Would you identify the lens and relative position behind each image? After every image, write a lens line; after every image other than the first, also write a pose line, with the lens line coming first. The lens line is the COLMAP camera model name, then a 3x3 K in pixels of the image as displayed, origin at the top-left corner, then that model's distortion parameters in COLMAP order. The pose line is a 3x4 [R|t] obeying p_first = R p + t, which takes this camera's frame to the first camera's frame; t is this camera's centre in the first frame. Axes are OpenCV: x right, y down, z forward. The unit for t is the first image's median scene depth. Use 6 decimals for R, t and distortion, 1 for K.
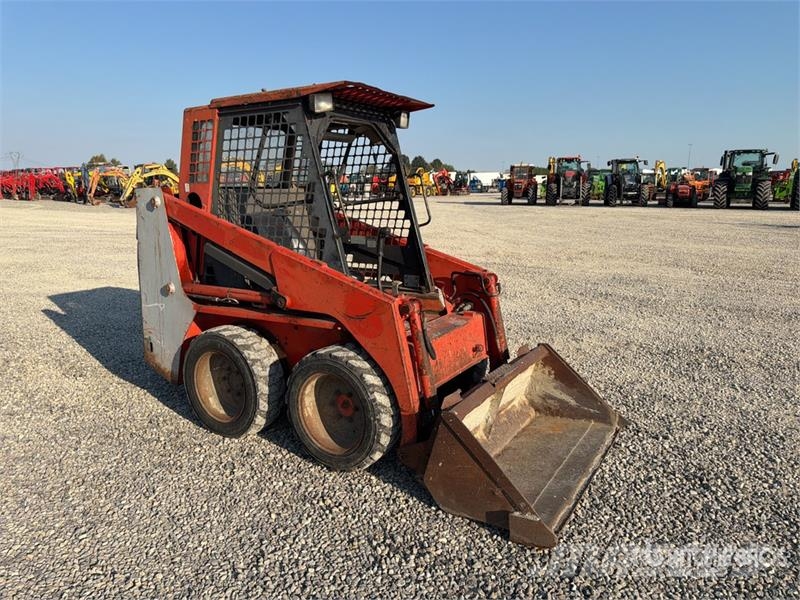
lens RADIAL K [[576.1, 0, 388.5], [0, 576.1, 301.1], [0, 0, 1]] dist [0.012379, -0.020843]
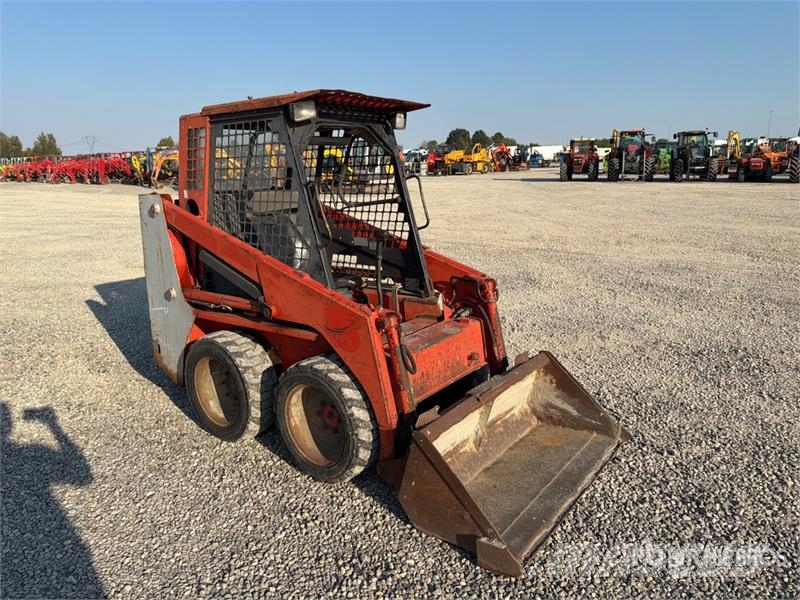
lens RADIAL K [[576.1, 0, 396.5], [0, 576.1, 298.5], [0, 0, 1]] dist [0.012379, -0.020843]
pose [[0.995786, 0.001993, -0.091685, 0.115359], [0.001276, 0.999366, 0.035585, -0.051231], [0.091698, -0.035552, 0.995152, 0.022138]]
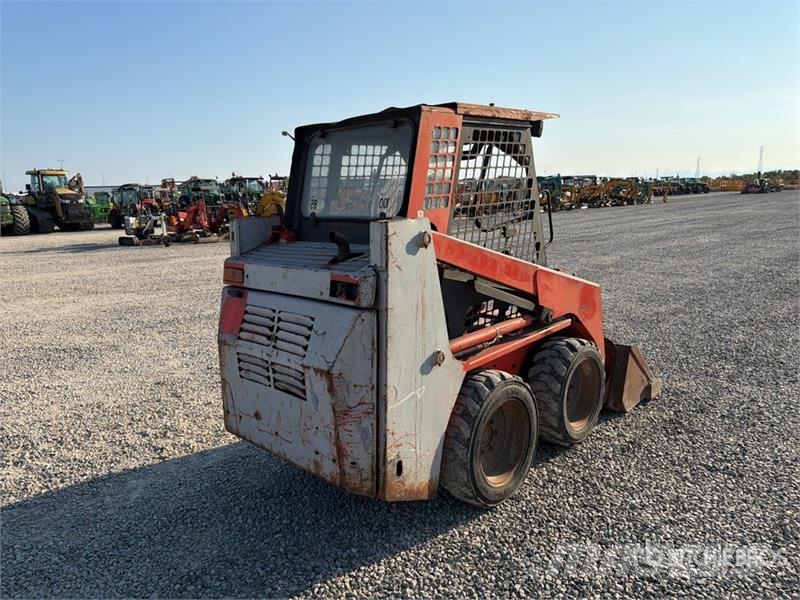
lens RADIAL K [[571.0, 0, 388.8], [0, 571.0, 296.6], [0, 0, 1]] dist [0.029581, -0.033843]
pose [[0.192125, -0.176041, 0.965452, -1.093646], [0.227637, 0.964942, 0.130648, -0.206854], [-0.954604, 0.194672, 0.225463, 0.925952]]
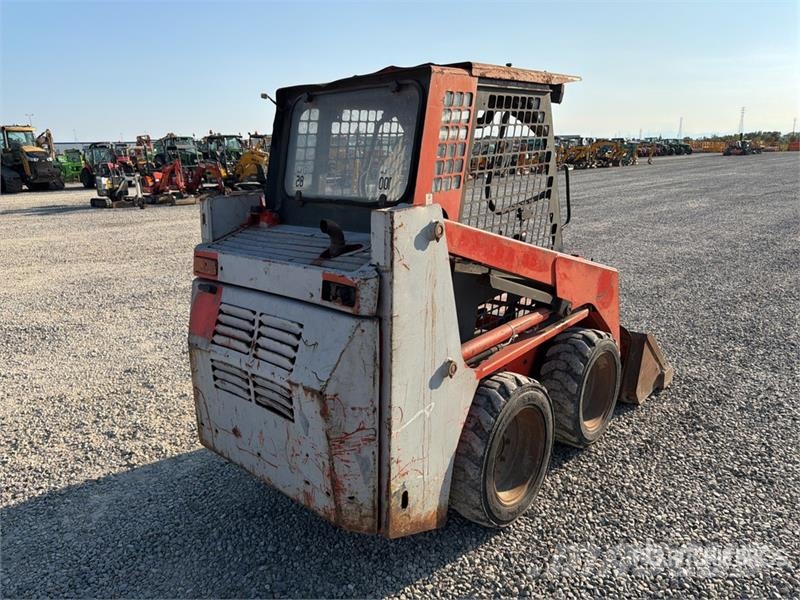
lens RADIAL K [[571.0, 0, 393.5], [0, 571.0, 292.7], [0, 0, 1]] dist [0.029581, -0.033843]
pose [[0.155523, -0.236256, 0.959164, -0.977637], [0.222045, 0.954492, 0.199101, -0.237541], [-0.962553, 0.182013, 0.200905, 0.963826]]
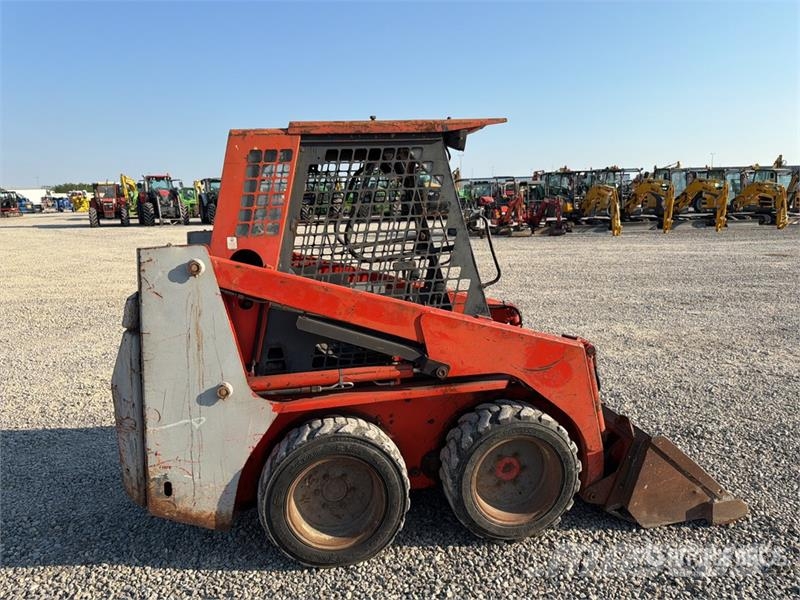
lens RADIAL K [[571.0, 0, 396.0], [0, 571.0, 298.6], [0, 0, 1]] dist [0.029581, -0.033843]
pose [[0.731420, -0.132058, 0.669019, -0.695972], [0.152152, 0.987941, 0.028667, -0.123119], [-0.664737, 0.080825, 0.742693, 0.372122]]
